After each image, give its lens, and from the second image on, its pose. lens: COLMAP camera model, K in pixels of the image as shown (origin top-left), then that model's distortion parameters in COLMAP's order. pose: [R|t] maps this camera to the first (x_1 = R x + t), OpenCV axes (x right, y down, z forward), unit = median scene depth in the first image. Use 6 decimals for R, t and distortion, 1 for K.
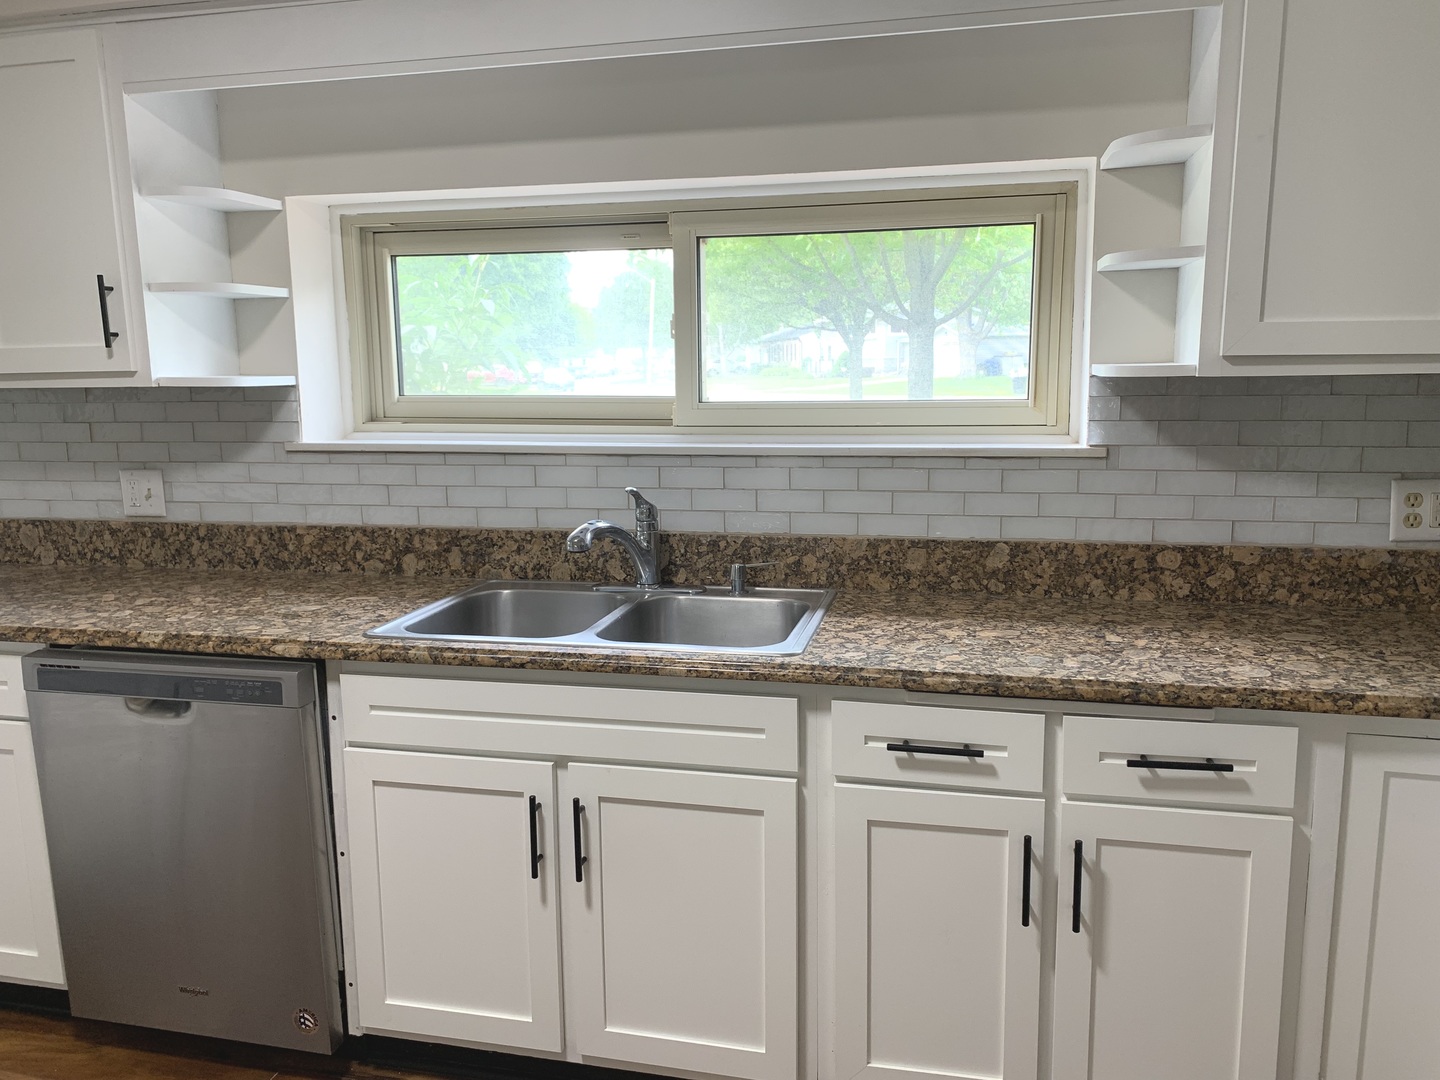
lens RADIAL K [[1097.2, 0, 720.0], [0, 1097.2, 540.0], [0, 0, 1]] dist [0.035441, -0.048276]
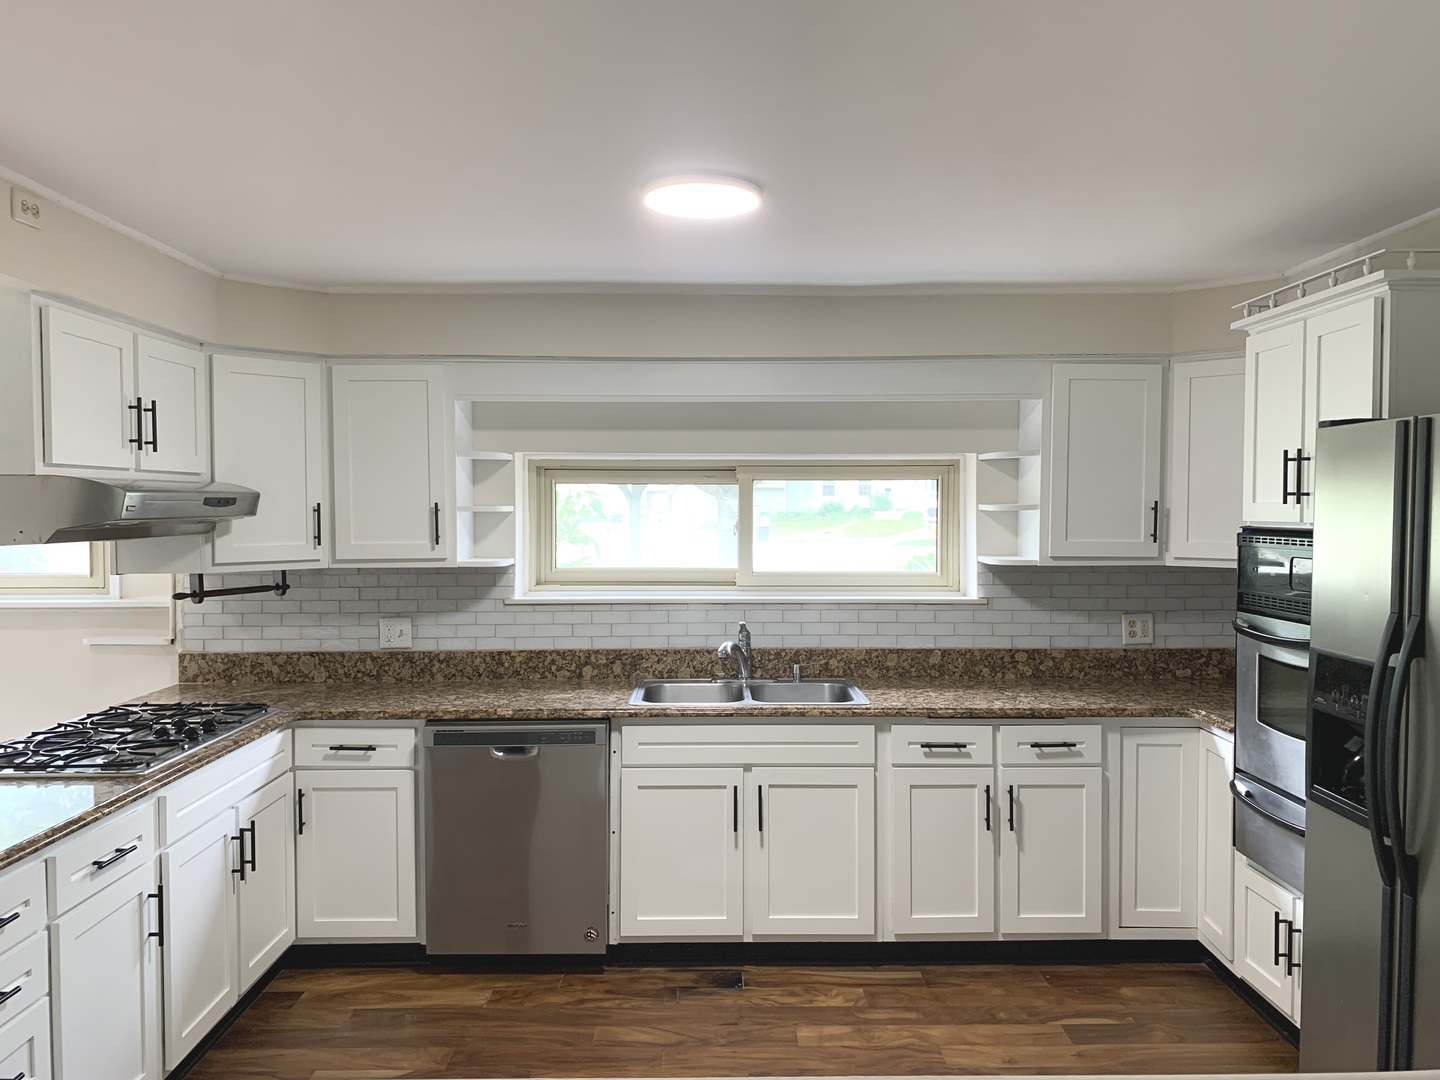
lens RADIAL K [[1091.6, 0, 720.0], [0, 1091.6, 540.0], [0, 0, 1]] dist [0.126313, -0.260482]
pose [[0.970446, 0.003870, 0.241288, -0.540867], [0.027056, 0.991822, -0.124726, 0.039507], [-0.239798, 0.127569, 0.962405, -0.718038]]
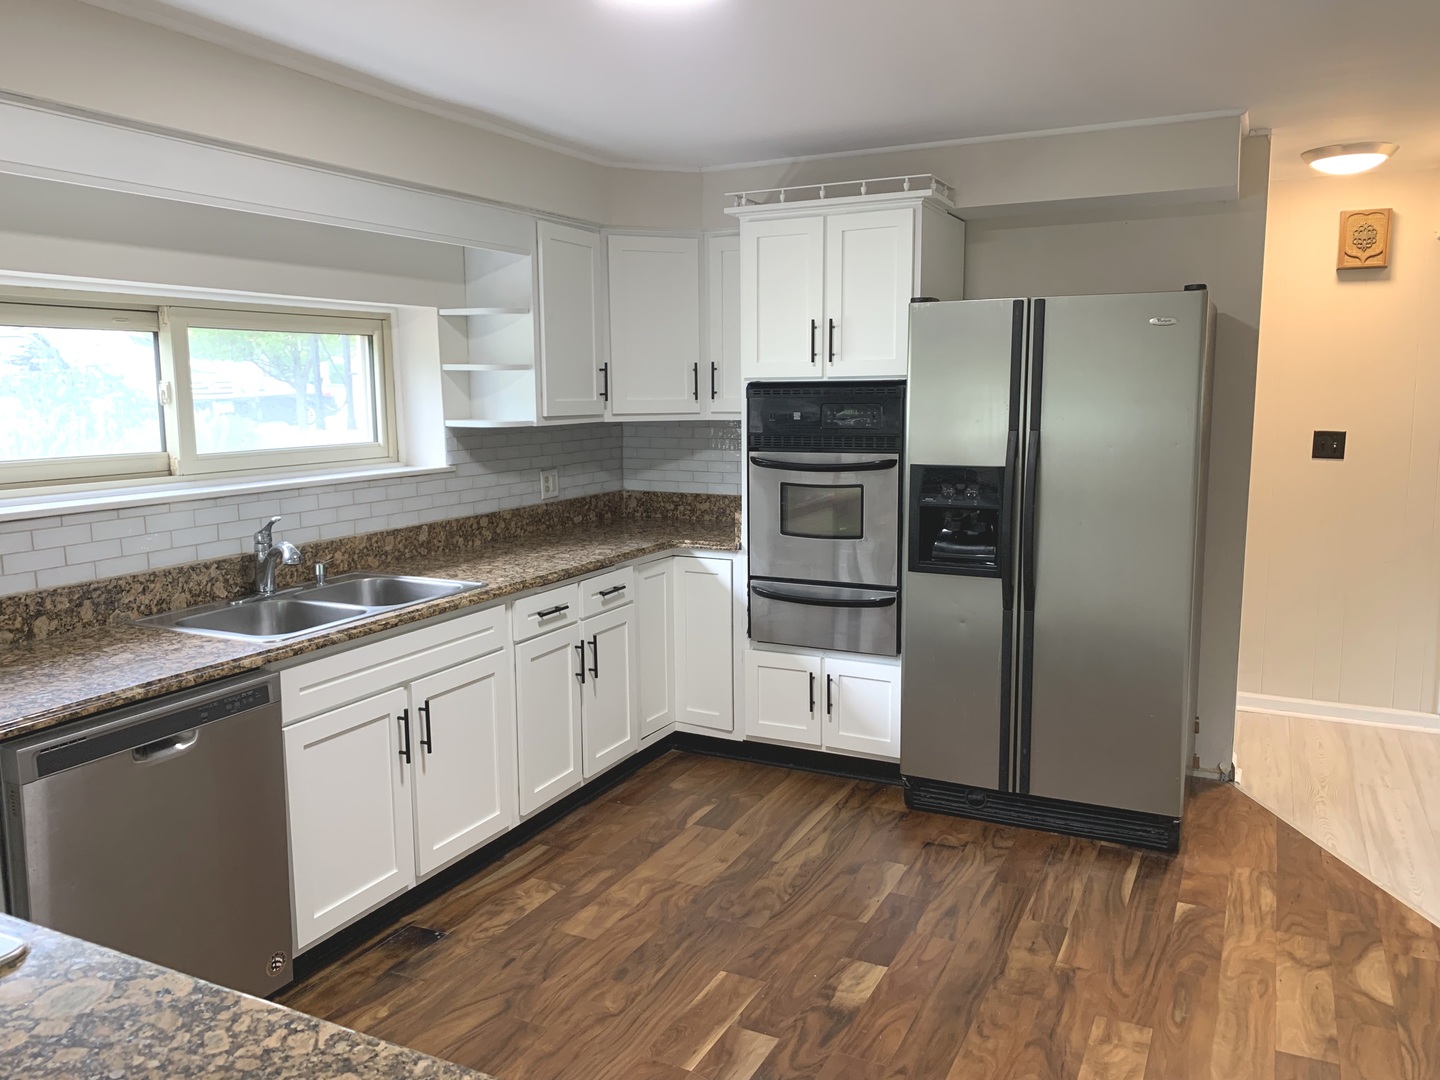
lens RADIAL K [[1097.2, 0, 720.0], [0, 1097.2, 540.0], [0, 0, 1]] dist [0.035441, -0.048276]
pose [[0.226203, -0.127672, 0.965677, -1.253721], [0.160902, 0.982652, 0.092227, -0.056948], [-0.960699, 0.134517, 0.242822, 0.145571]]
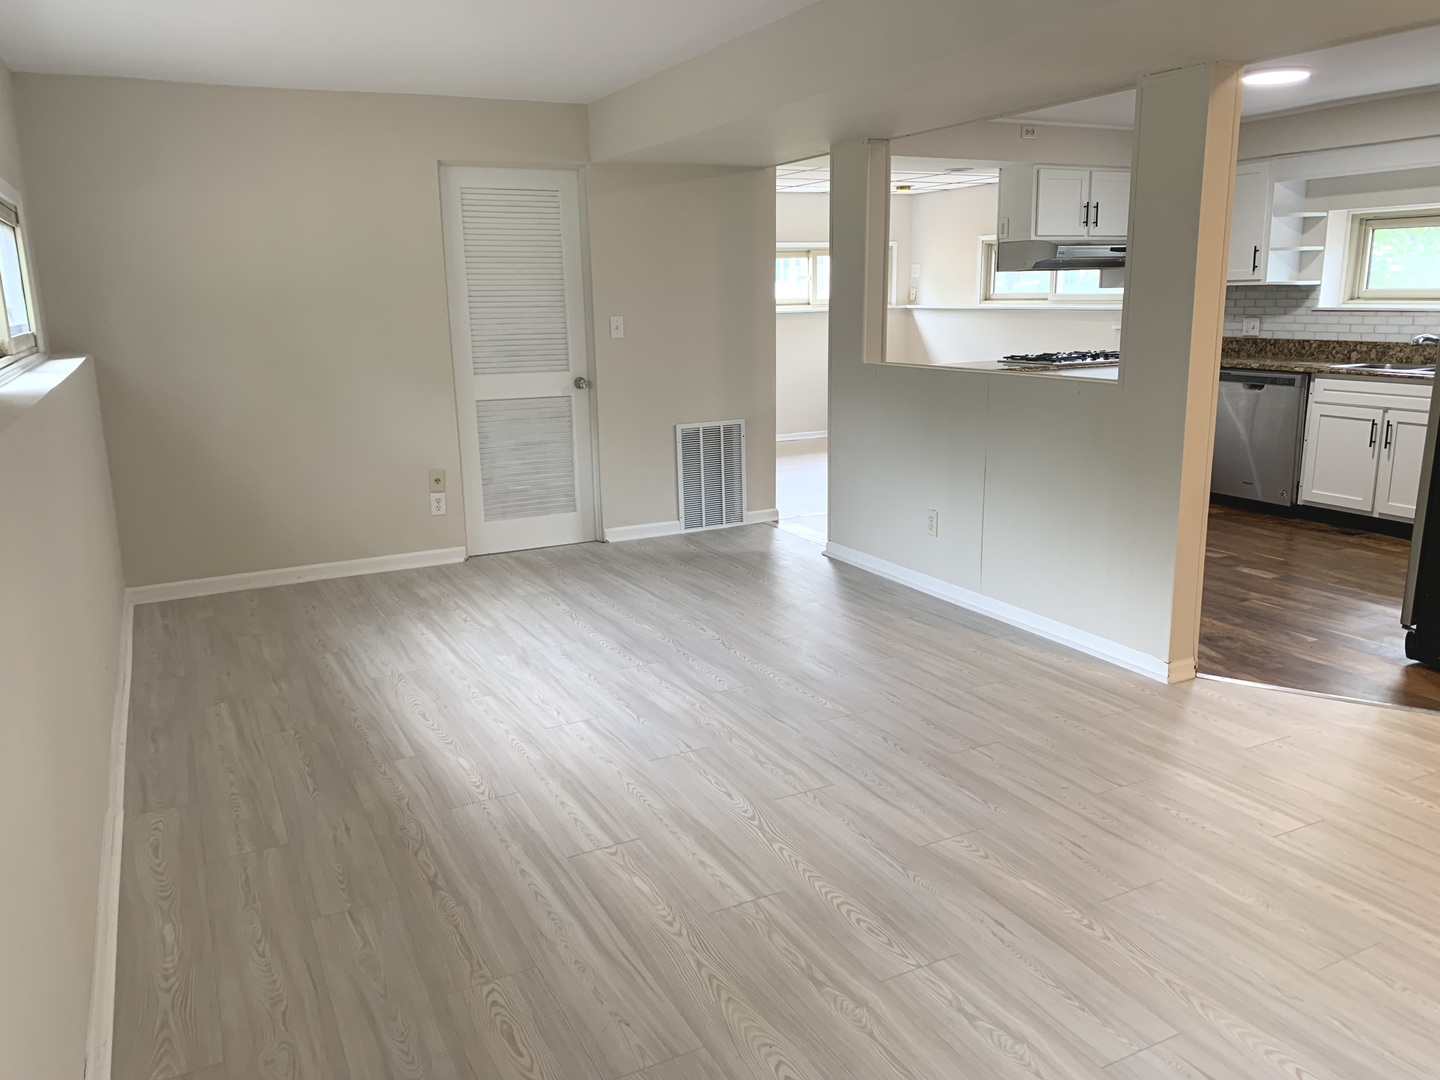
lens RADIAL K [[1097.2, 0, 720.0], [0, 1097.2, 540.0], [0, 0, 1]] dist [0.035441, -0.048276]
pose [[0.645078, 0.170769, -0.744790, 0.827249], [-0.110541, 0.985310, 0.130174, 0.301004], [0.756079, -0.001642, 0.654478, -1.970101]]
